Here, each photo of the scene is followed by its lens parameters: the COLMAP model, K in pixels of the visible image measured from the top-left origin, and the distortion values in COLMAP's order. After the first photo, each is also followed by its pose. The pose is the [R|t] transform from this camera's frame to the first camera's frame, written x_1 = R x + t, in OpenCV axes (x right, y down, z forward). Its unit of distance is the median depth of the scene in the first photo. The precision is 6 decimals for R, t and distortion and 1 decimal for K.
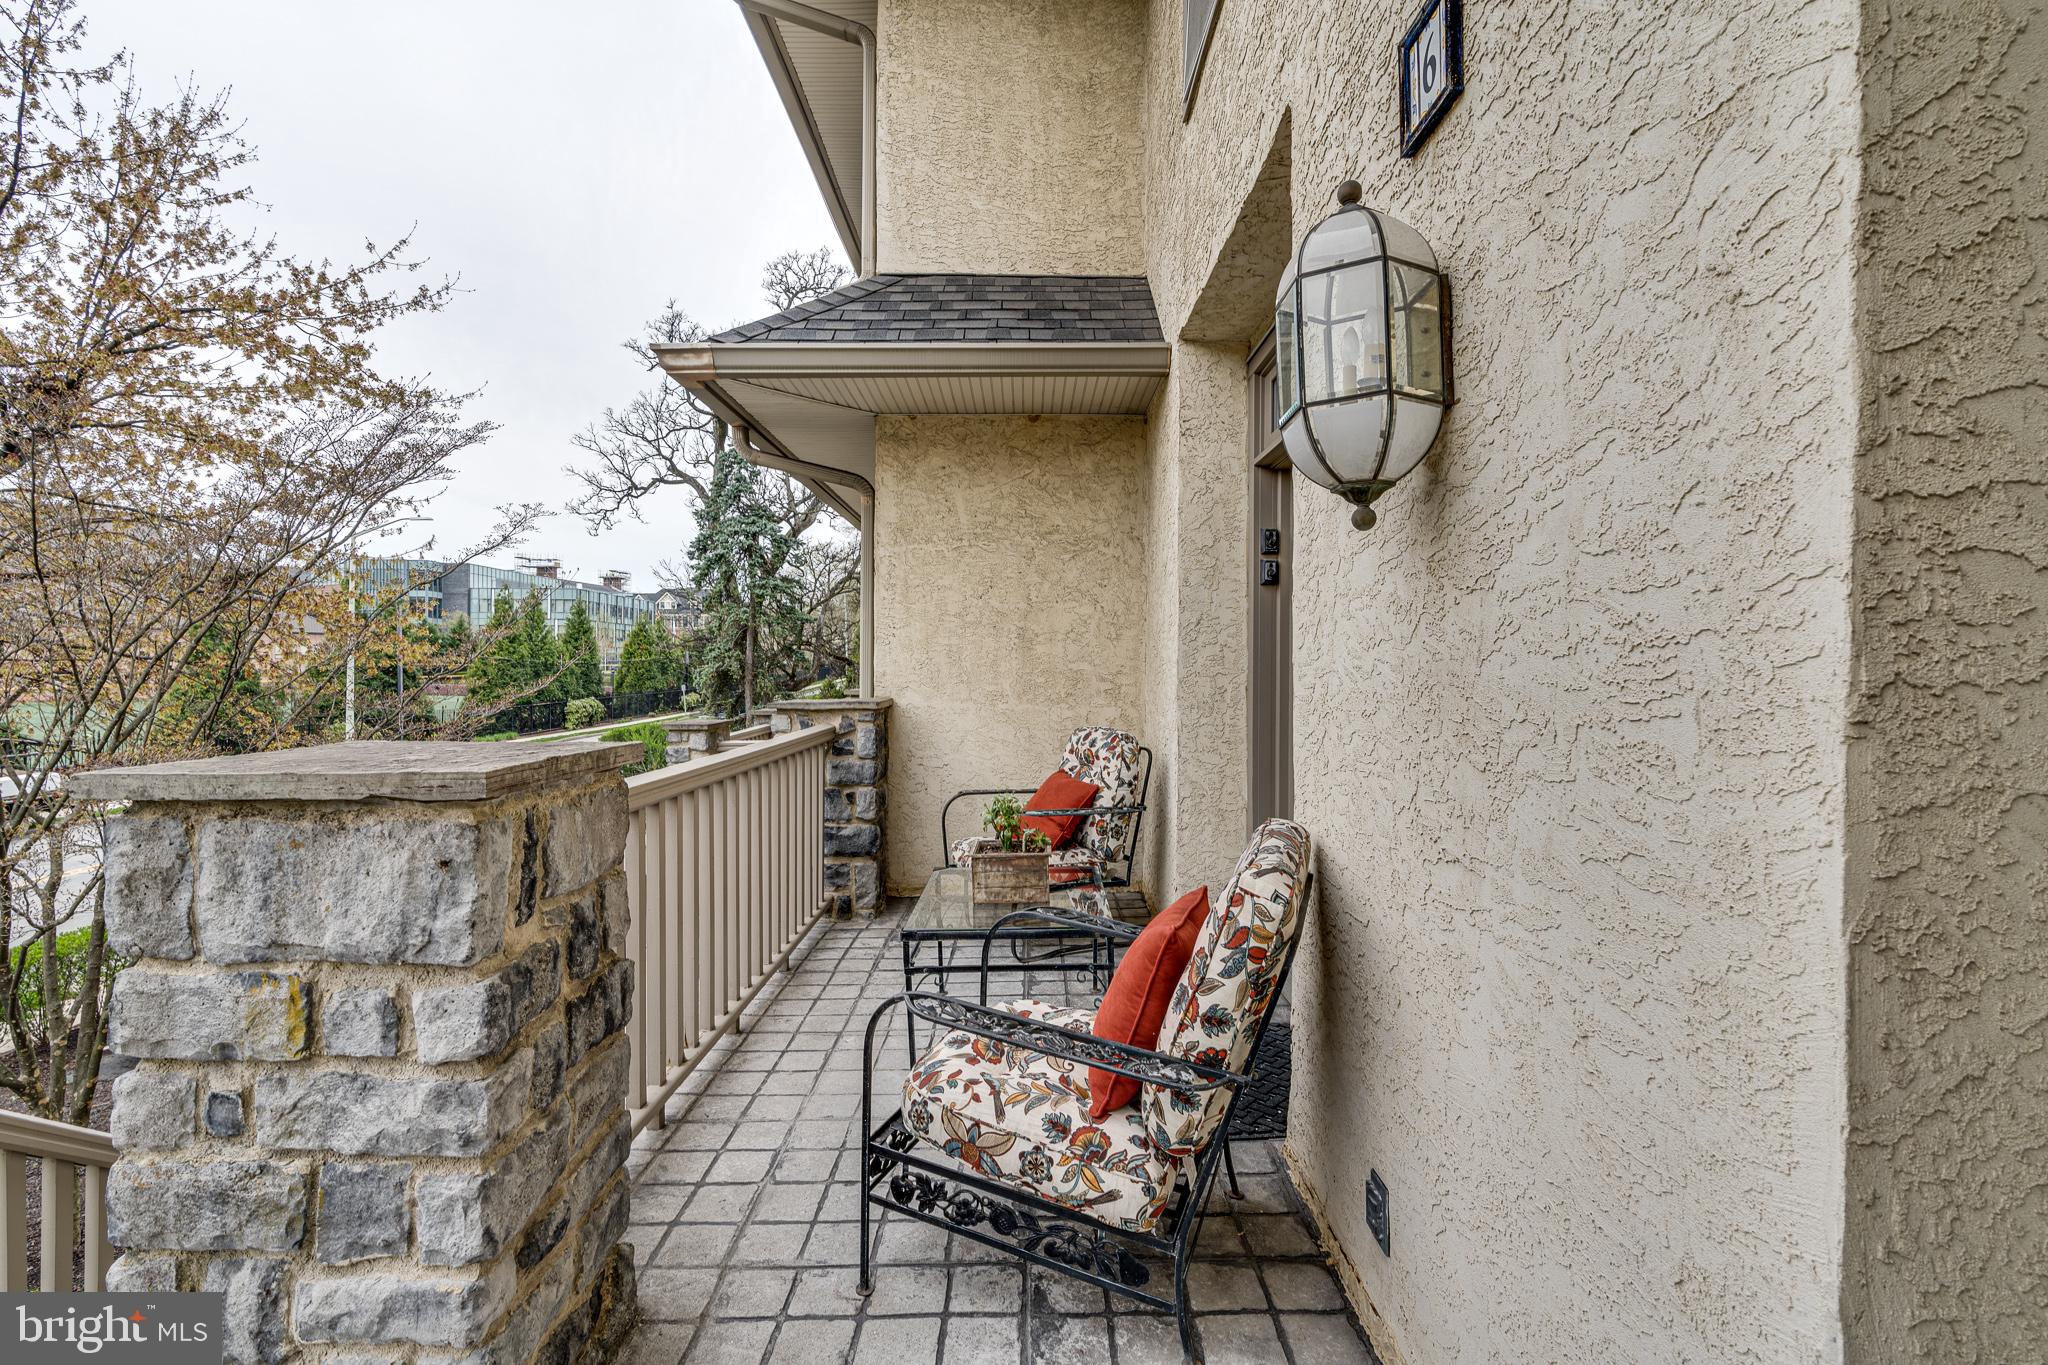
lens RADIAL K [[933.1, 0, 1029.5], [0, 933.1, 667.3], [0, 0, 1]] dist [-0.007699, 0.002262]
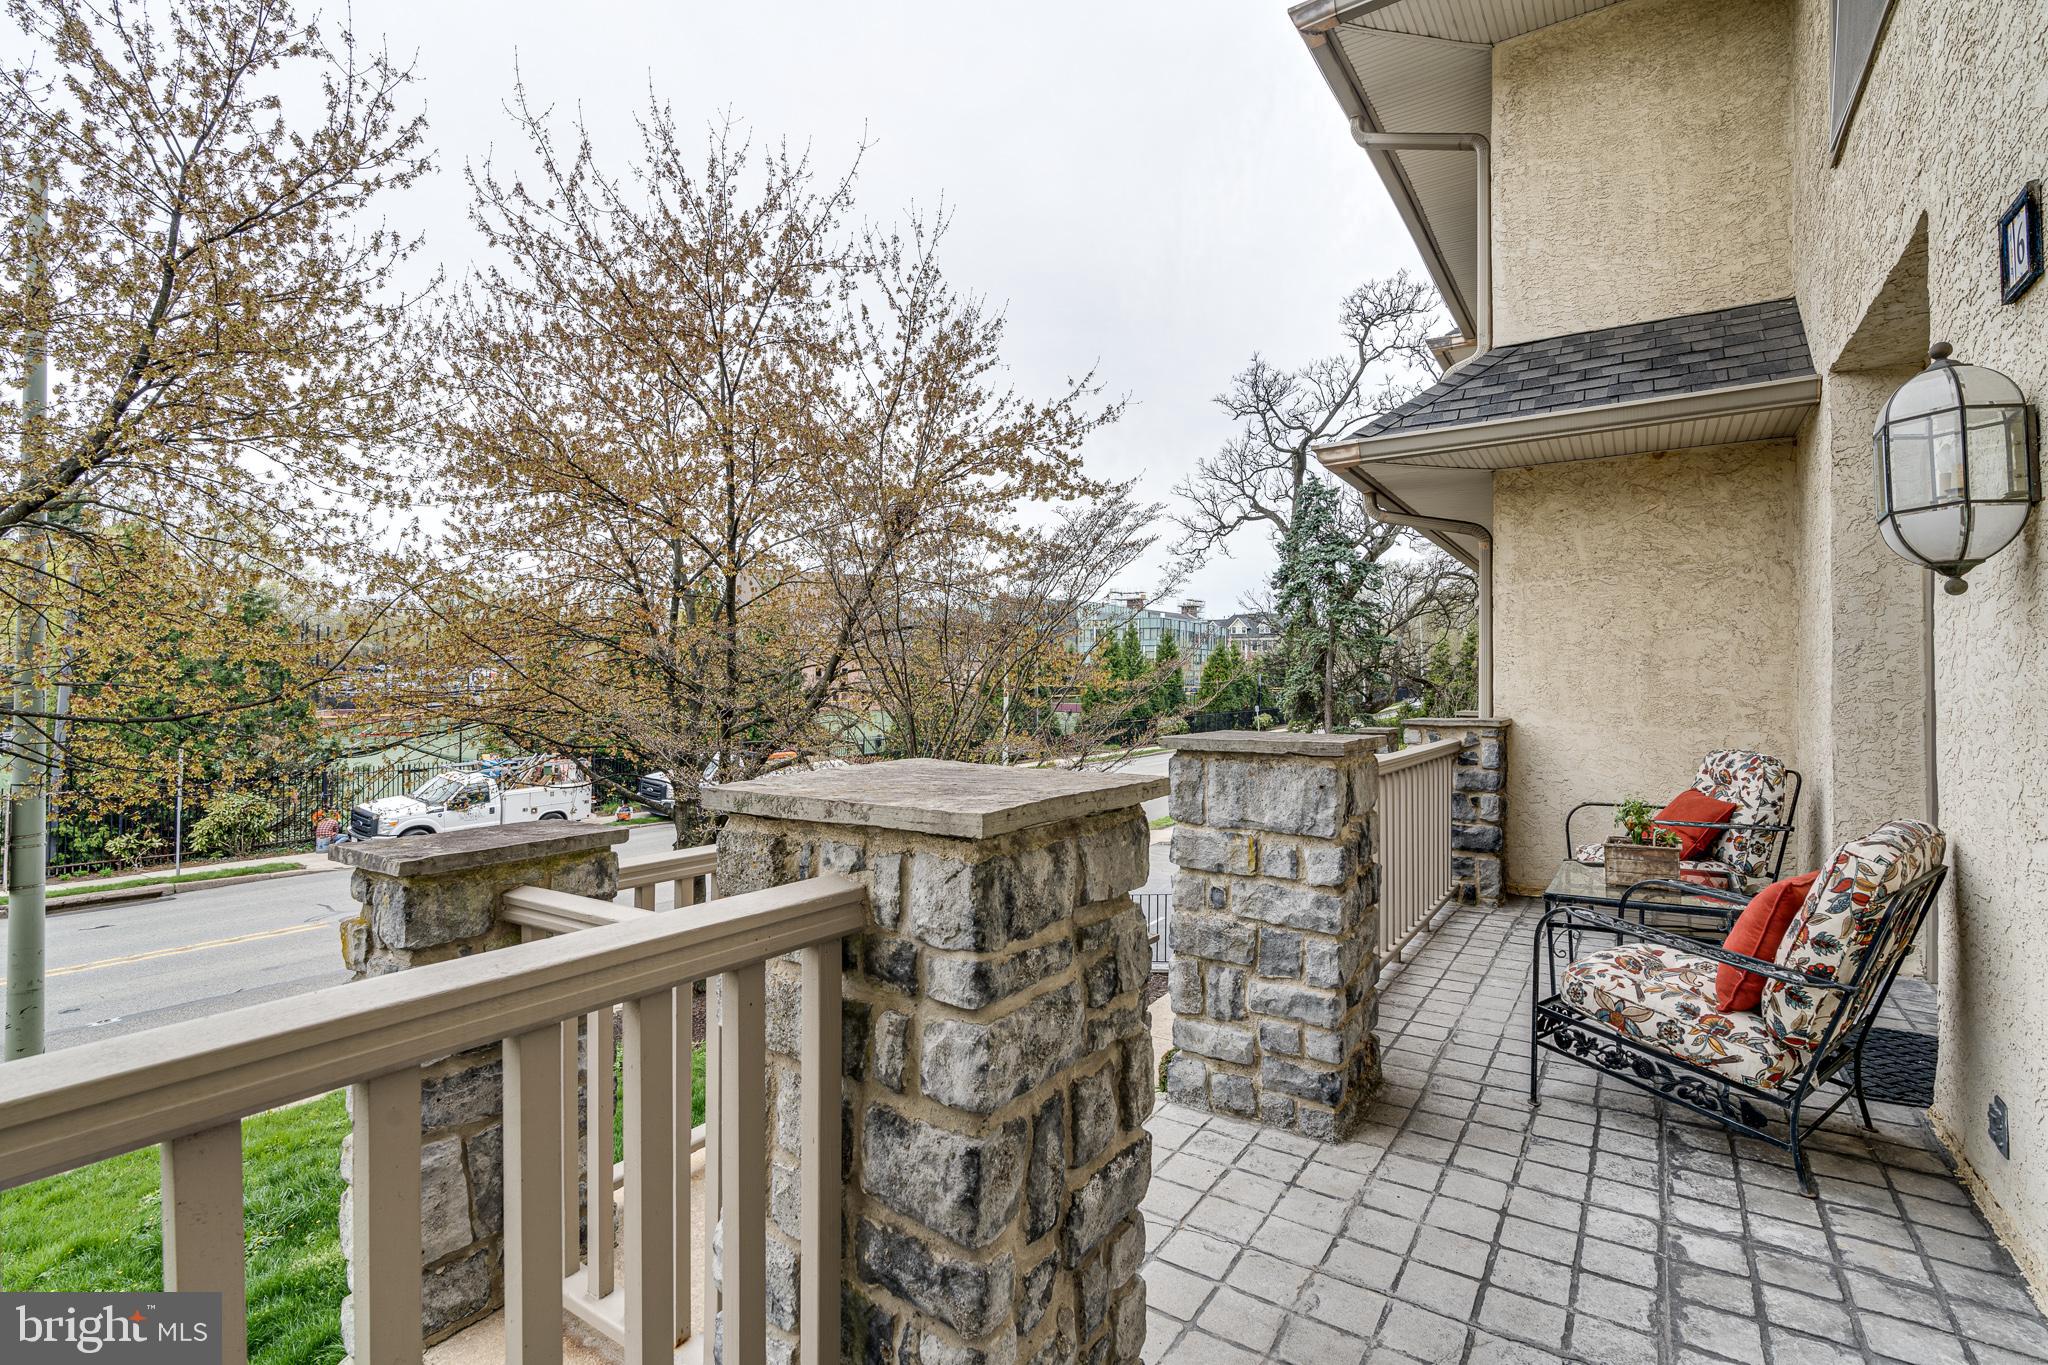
lens RADIAL K [[933.1, 0, 1025.7], [0, 933.1, 671.3], [0, 0, 1]] dist [-0.007699, 0.002262]
pose [[0.830150, -0.006873, -0.557497, -0.006928], [-0.003913, 0.999828, -0.018153, -0.001558], [0.557526, 0.017251, 0.829980, -0.335738]]
